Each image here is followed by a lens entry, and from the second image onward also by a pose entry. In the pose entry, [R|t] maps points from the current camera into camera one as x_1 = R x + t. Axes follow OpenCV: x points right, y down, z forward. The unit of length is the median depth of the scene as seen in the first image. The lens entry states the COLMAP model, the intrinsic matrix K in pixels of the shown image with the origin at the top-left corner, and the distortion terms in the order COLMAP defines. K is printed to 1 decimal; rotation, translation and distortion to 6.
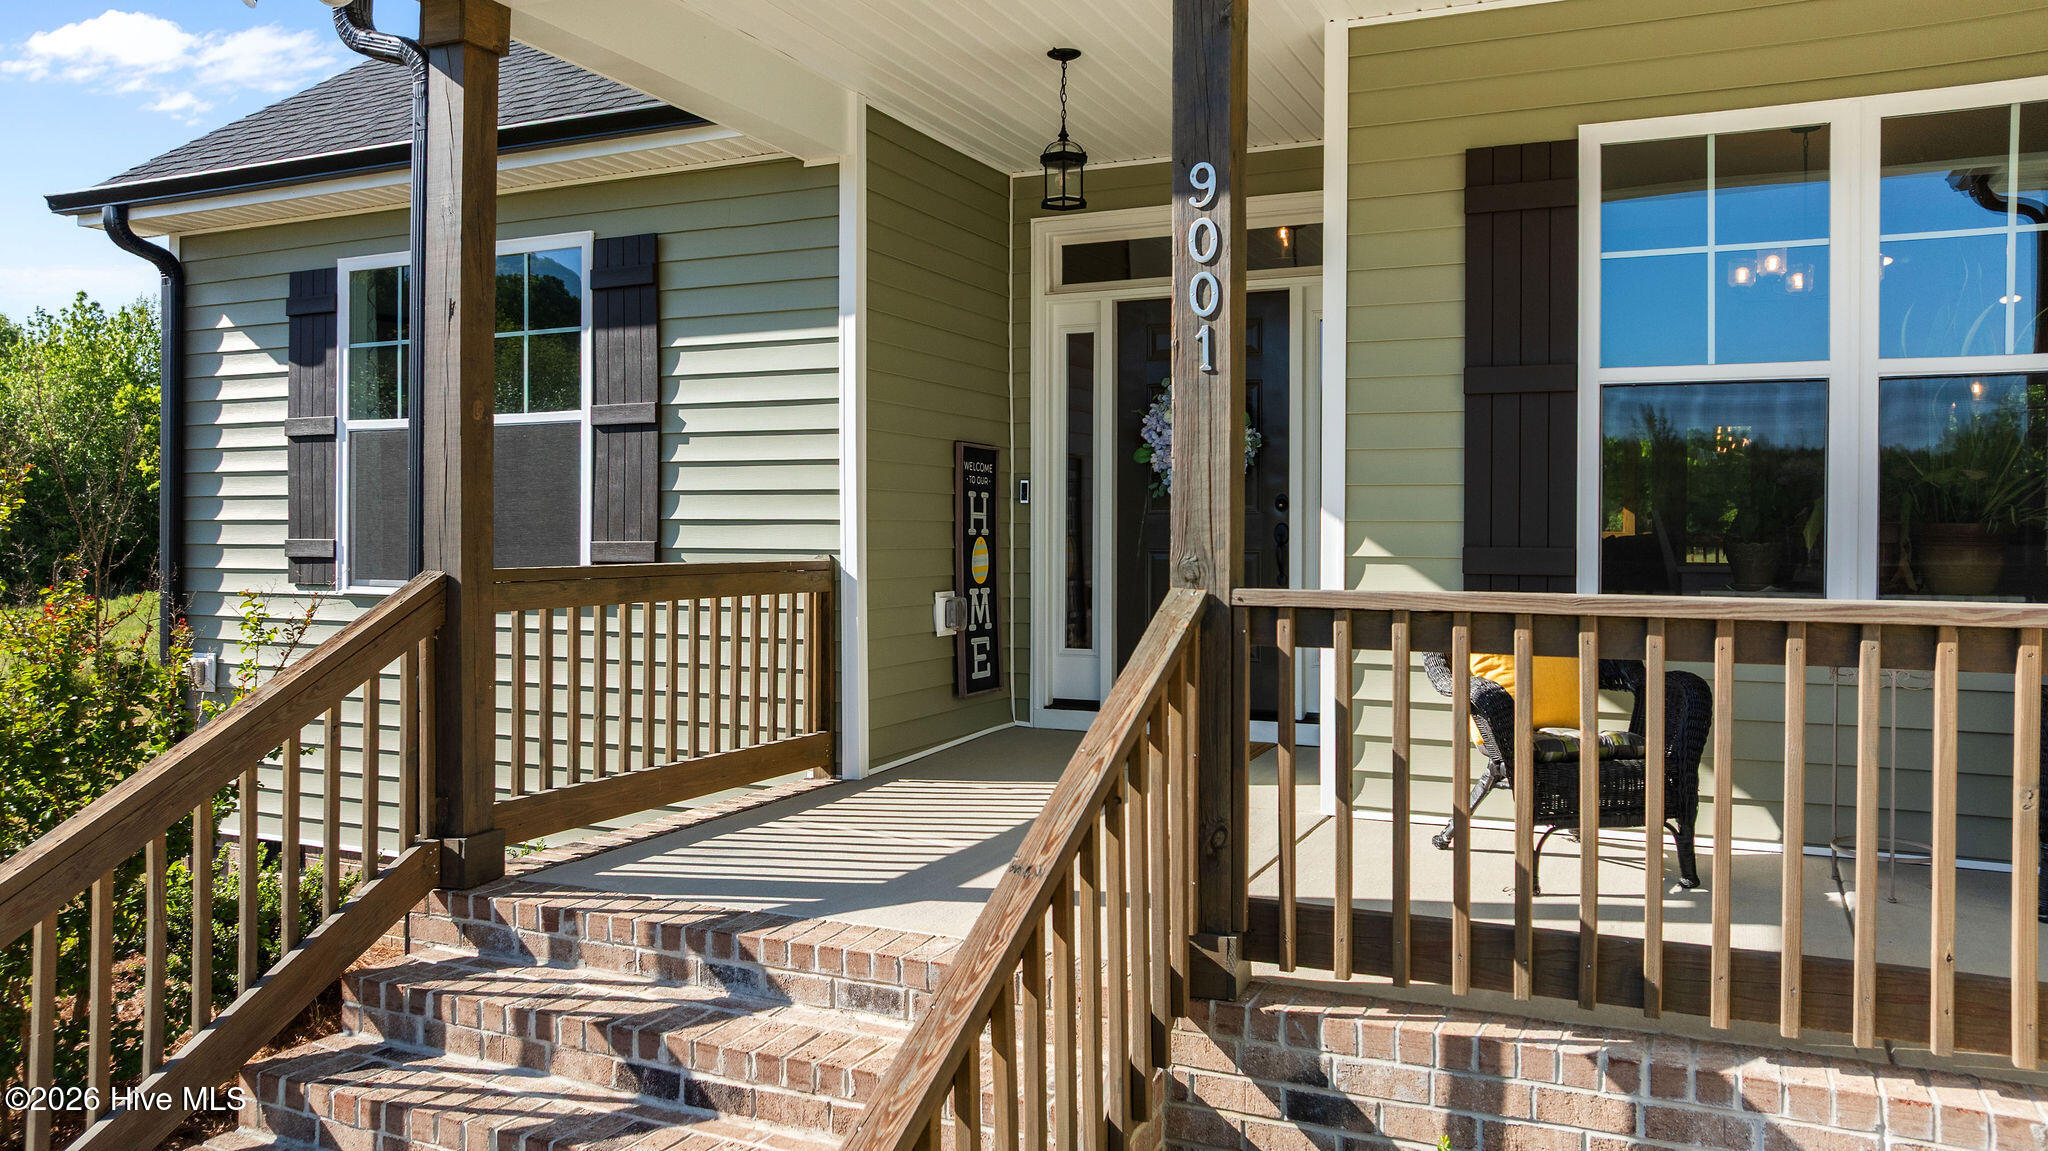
lens RADIAL K [[1458.7, 0, 1030.1], [0, 1458.7, 552.8], [0, 0, 1]] dist [-0.022823, 0.013110]
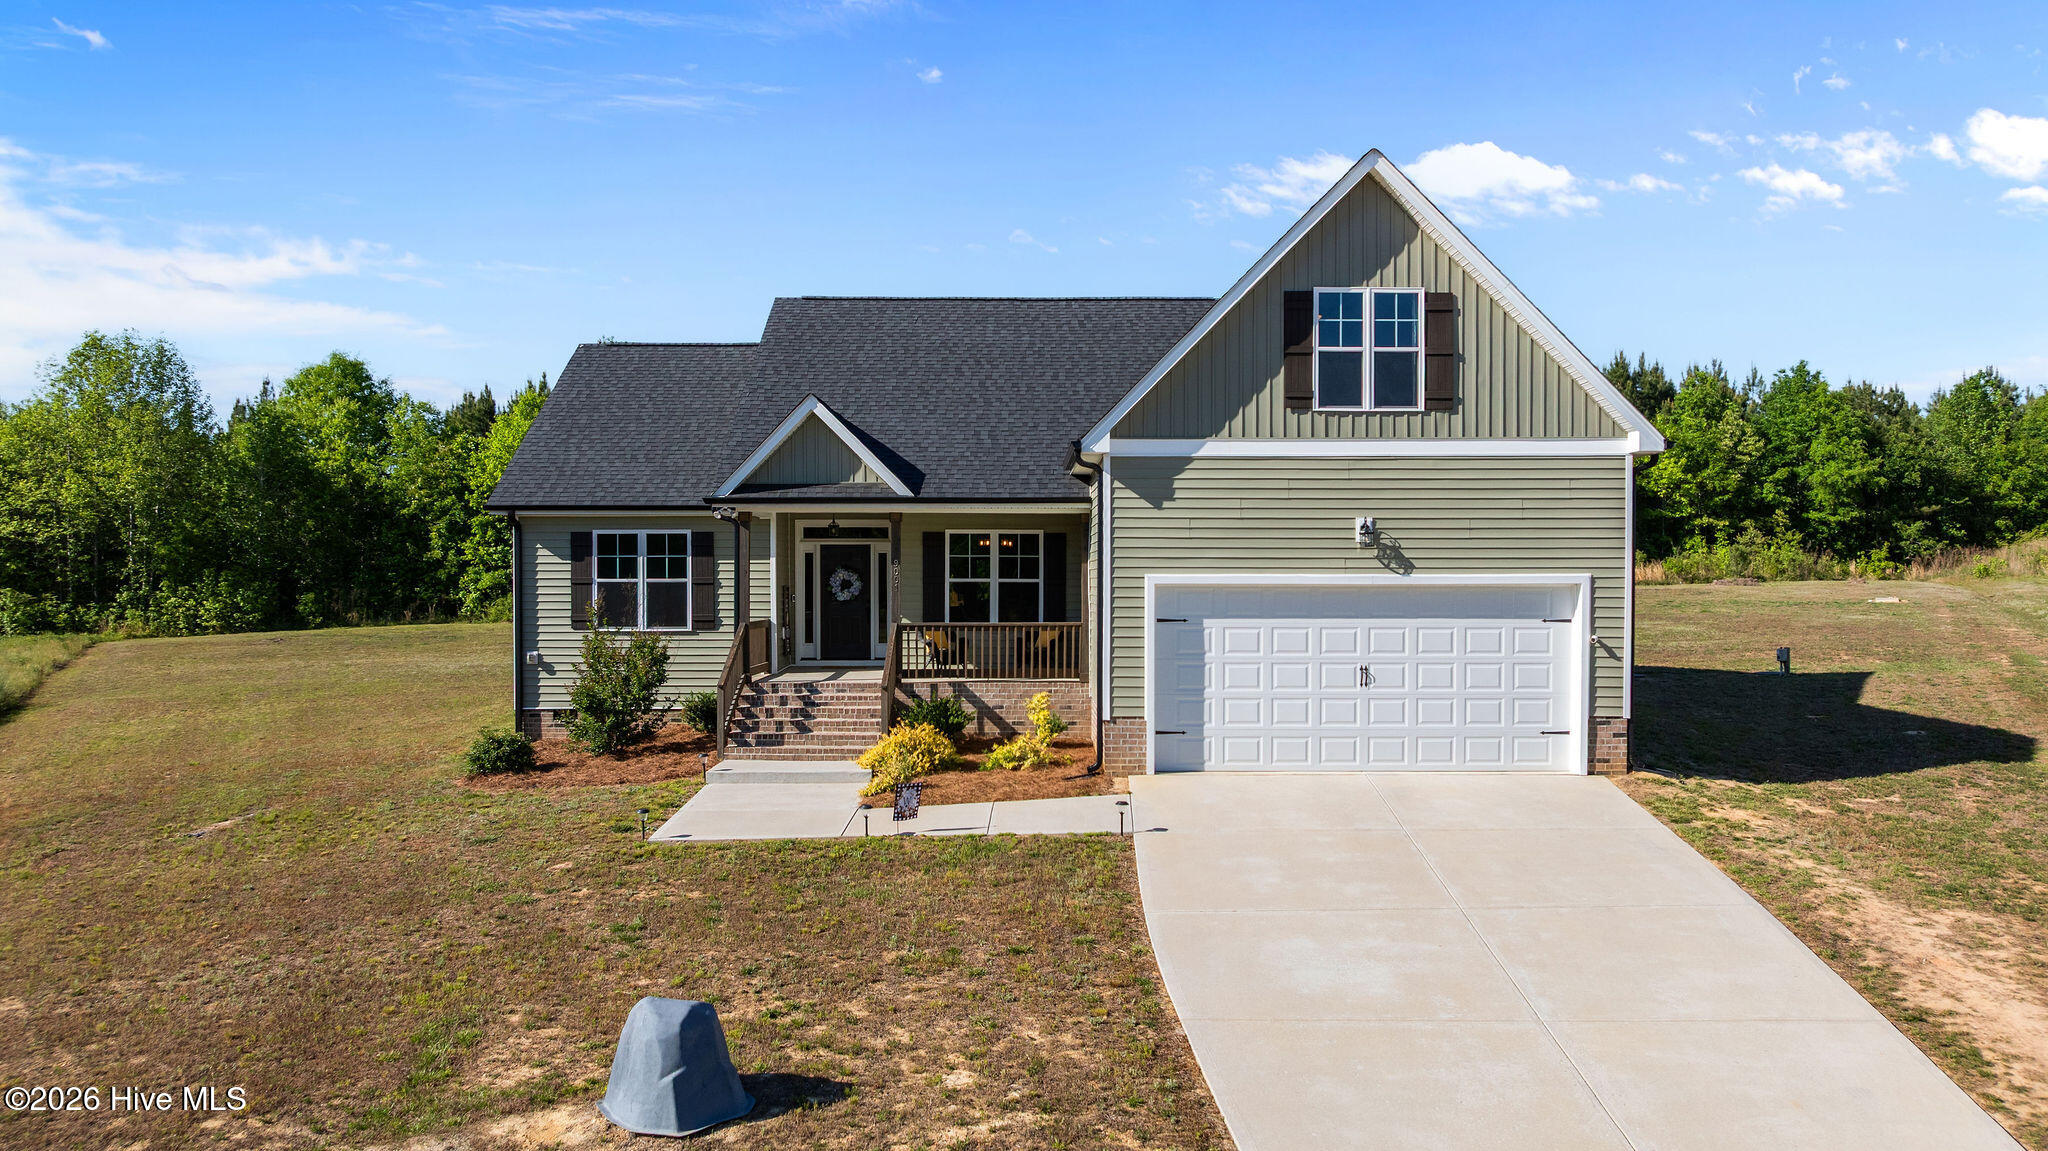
lens RADIAL K [[1476.0, 0, 1032.2], [0, 1476.0, 597.4], [0, 0, 1]] dist [-0.029406, 0.029171]
pose [[0.905297, -0.008279, 0.424699, -1.133361], [0.008750, 0.999961, 0.000842, -0.048489], [-0.424689, 0.002954, 0.905334, -2.797715]]
